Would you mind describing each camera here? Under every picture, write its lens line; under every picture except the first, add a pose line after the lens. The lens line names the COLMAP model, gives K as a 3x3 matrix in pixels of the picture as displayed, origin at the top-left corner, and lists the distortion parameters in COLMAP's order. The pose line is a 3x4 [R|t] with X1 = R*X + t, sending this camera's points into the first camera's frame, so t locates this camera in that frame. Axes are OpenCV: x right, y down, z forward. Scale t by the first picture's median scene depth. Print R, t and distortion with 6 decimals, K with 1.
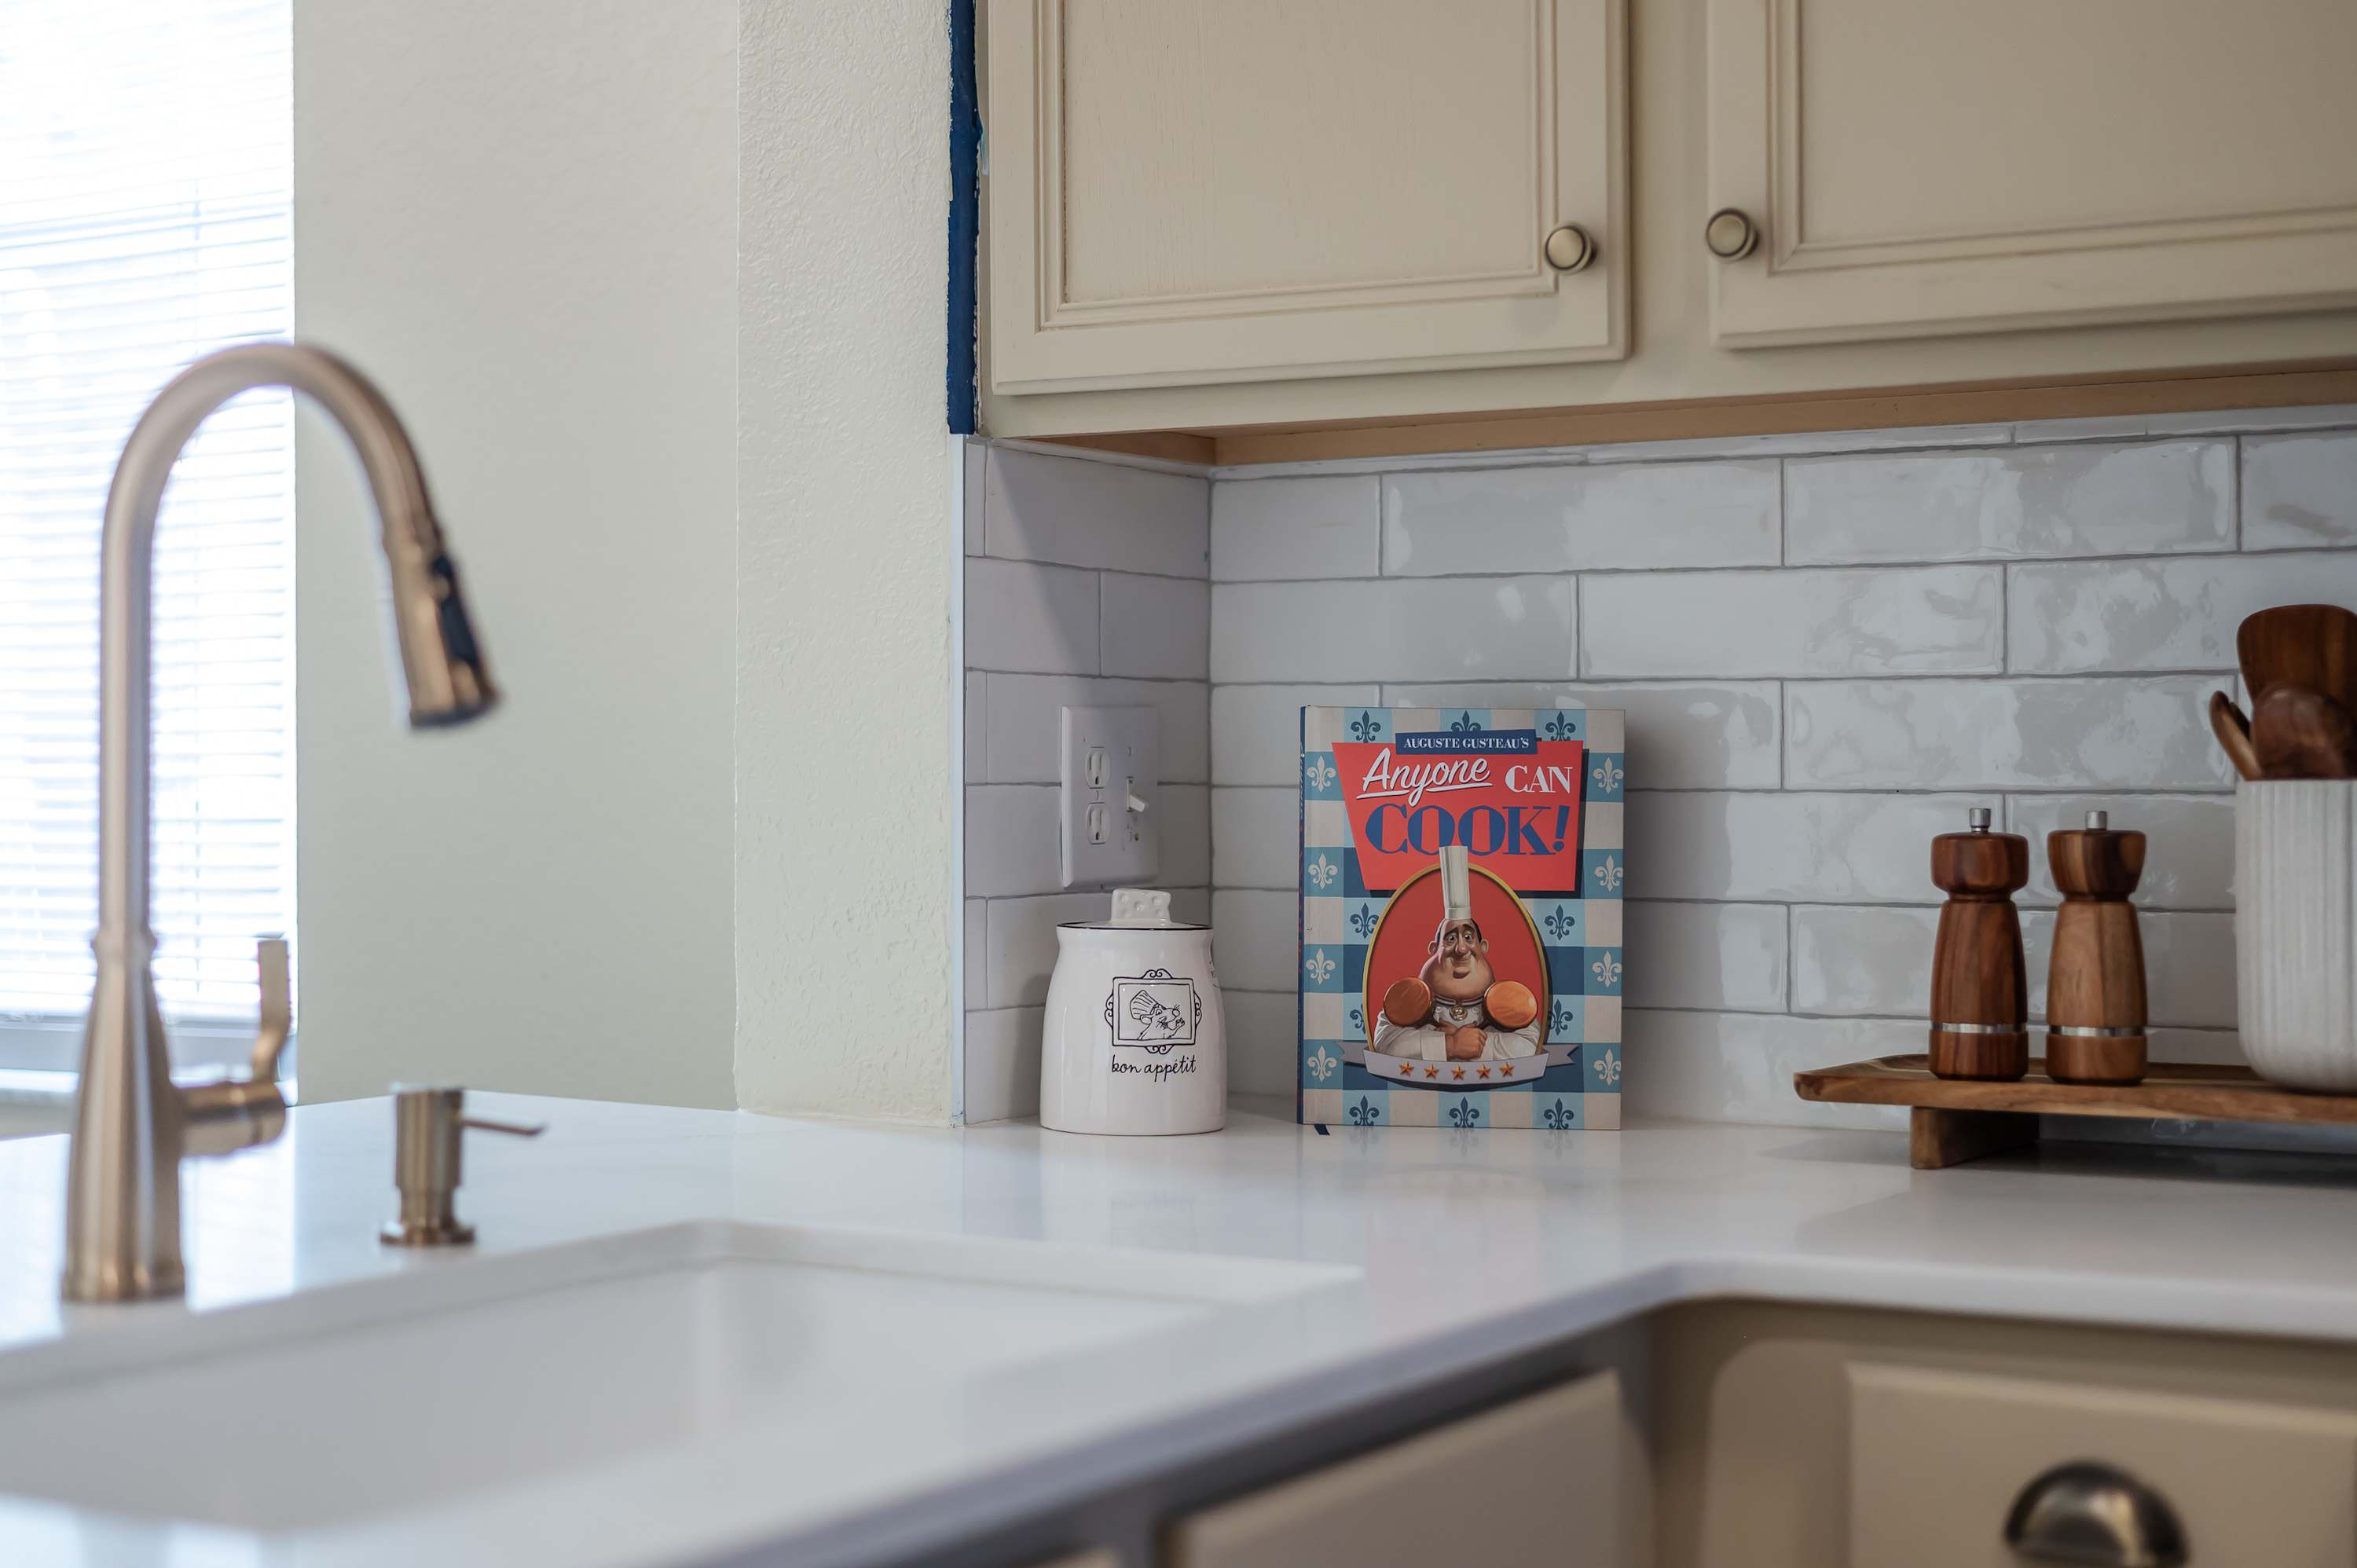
lens RADIAL K [[3628.0, 0, 1178.0], [0, 3628.0, 776.8], [0, 0, 1]] dist [-0.009416, 0.000000]
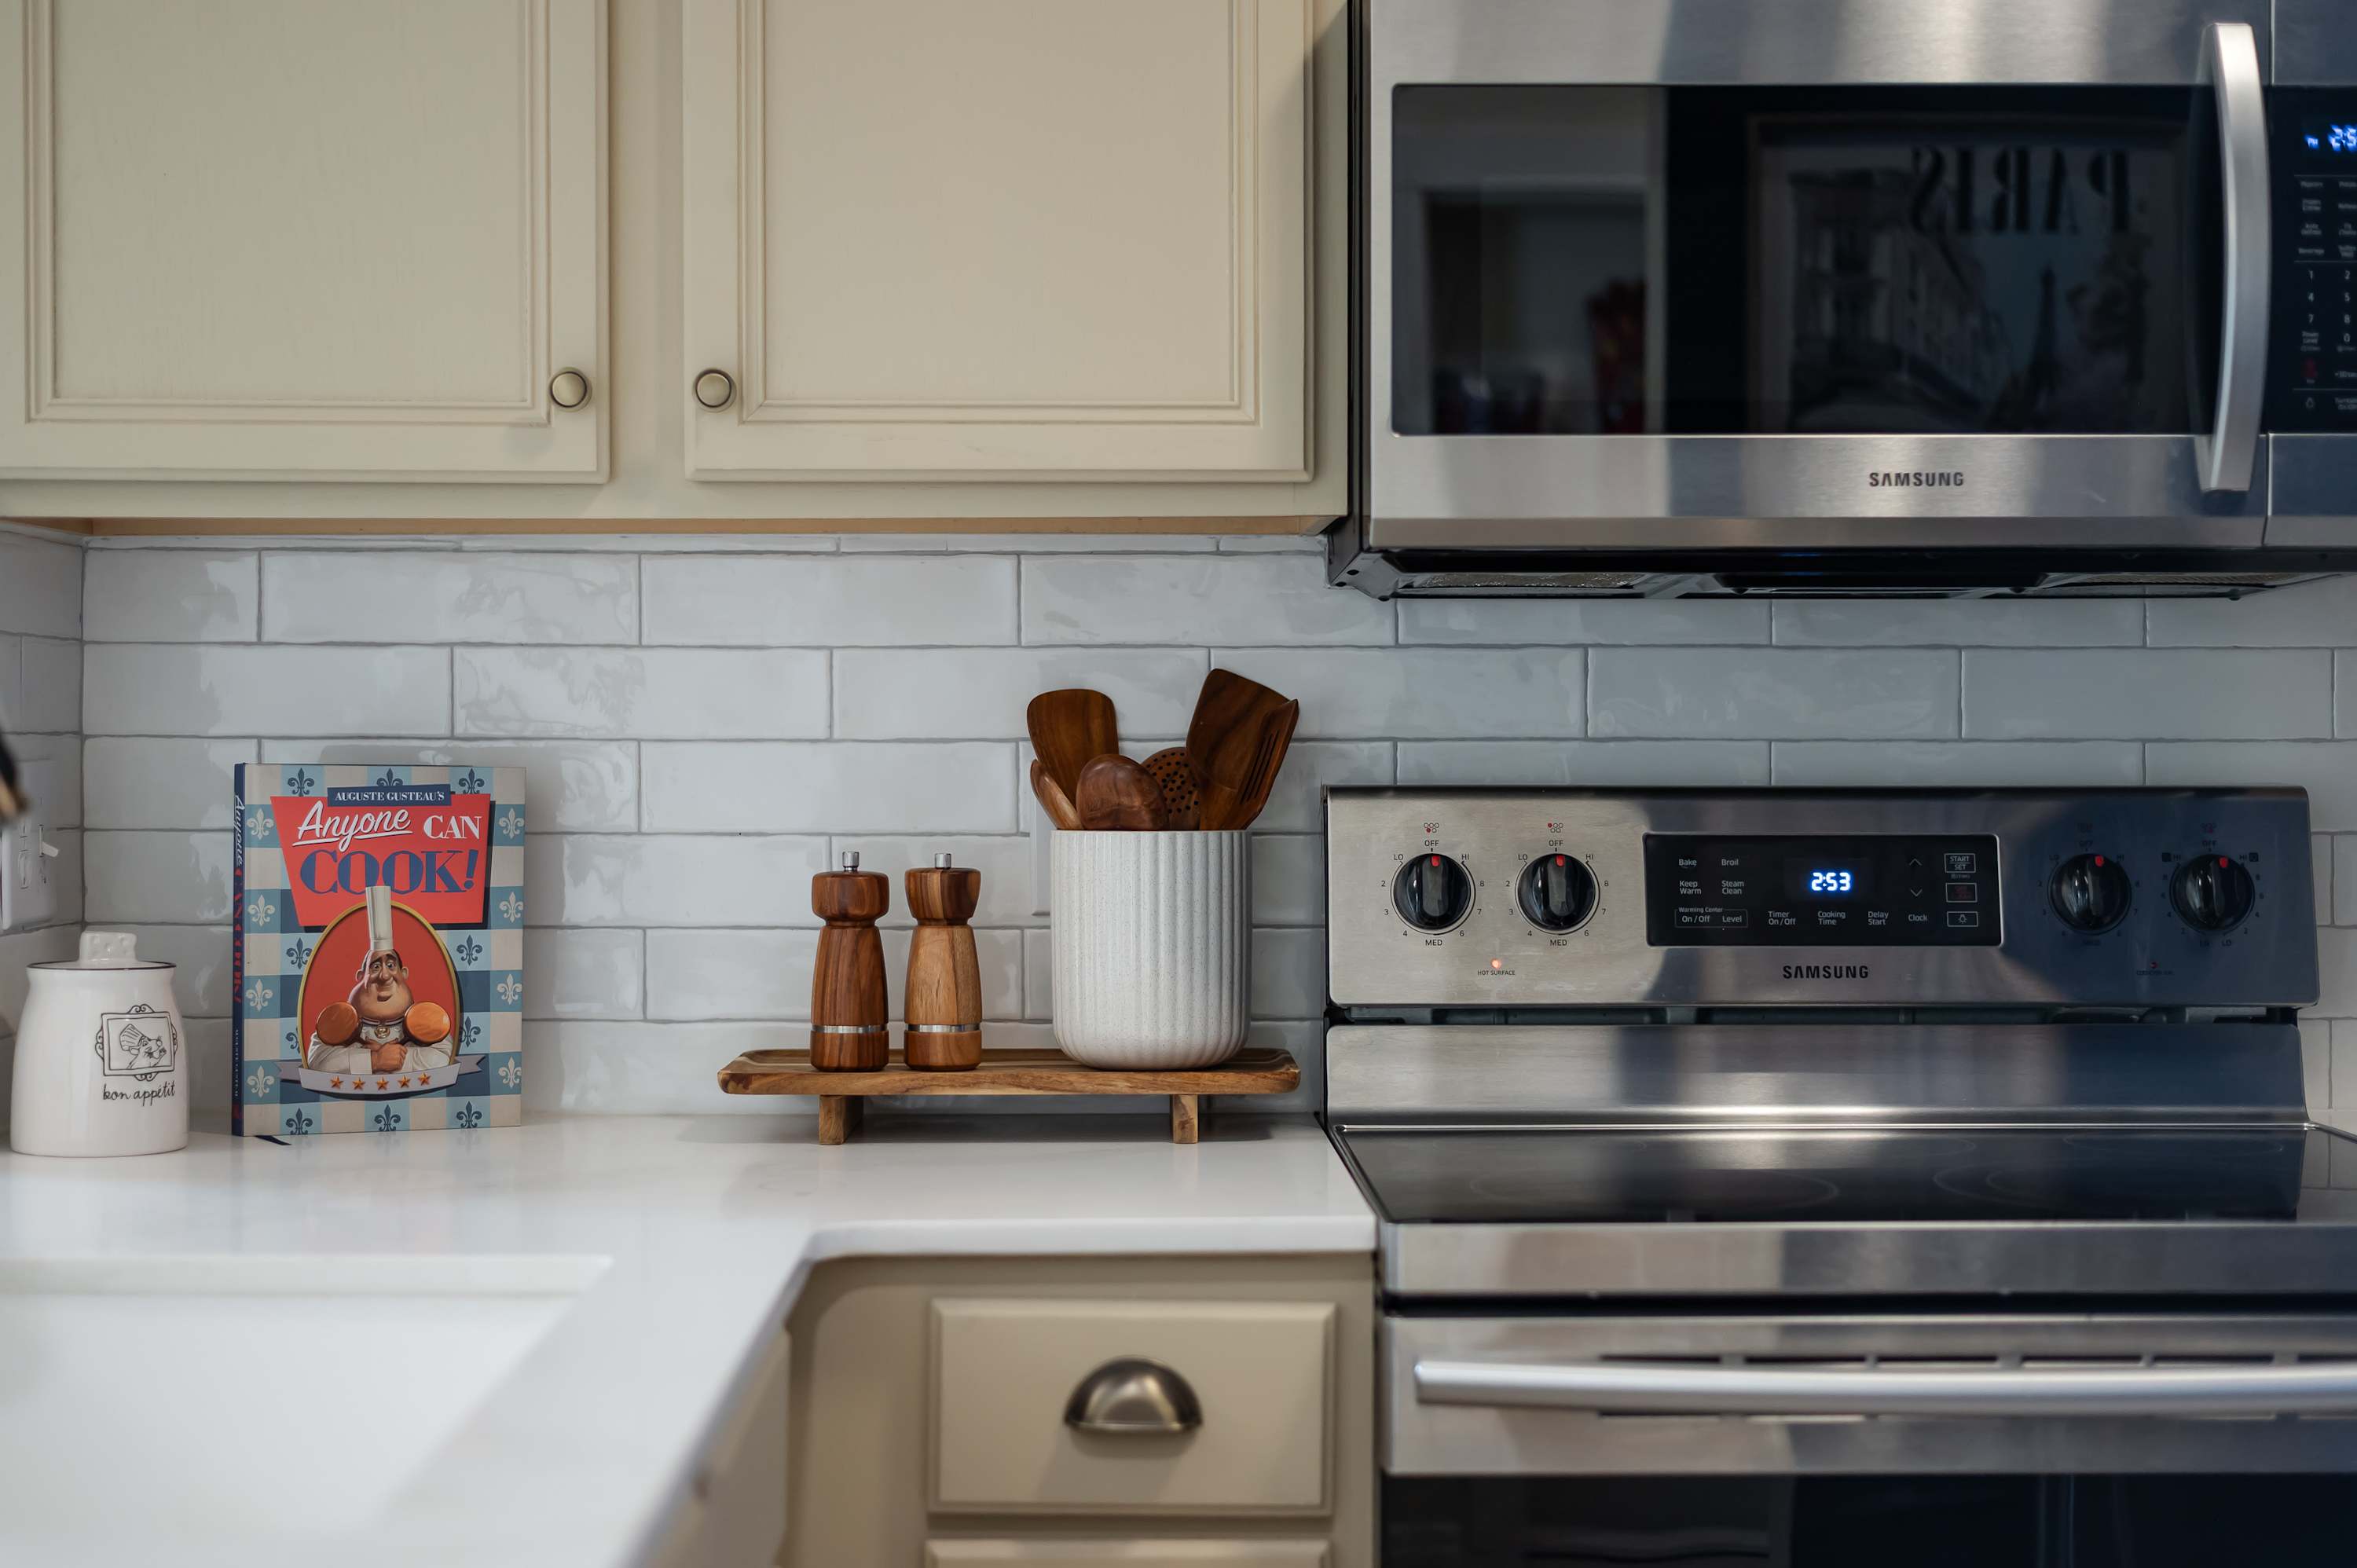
lens RADIAL K [[3628.0, 0, 1178.4], [0, 3628.0, 784.9], [0, 0, 1]] dist [-0.009416, 0.000000]
pose [[0.843987, -0.006664, 0.536322, -0.331597], [-0.002693, 0.999858, 0.016661, -0.033330], [-0.536357, -0.015506, 0.843849, -0.102487]]
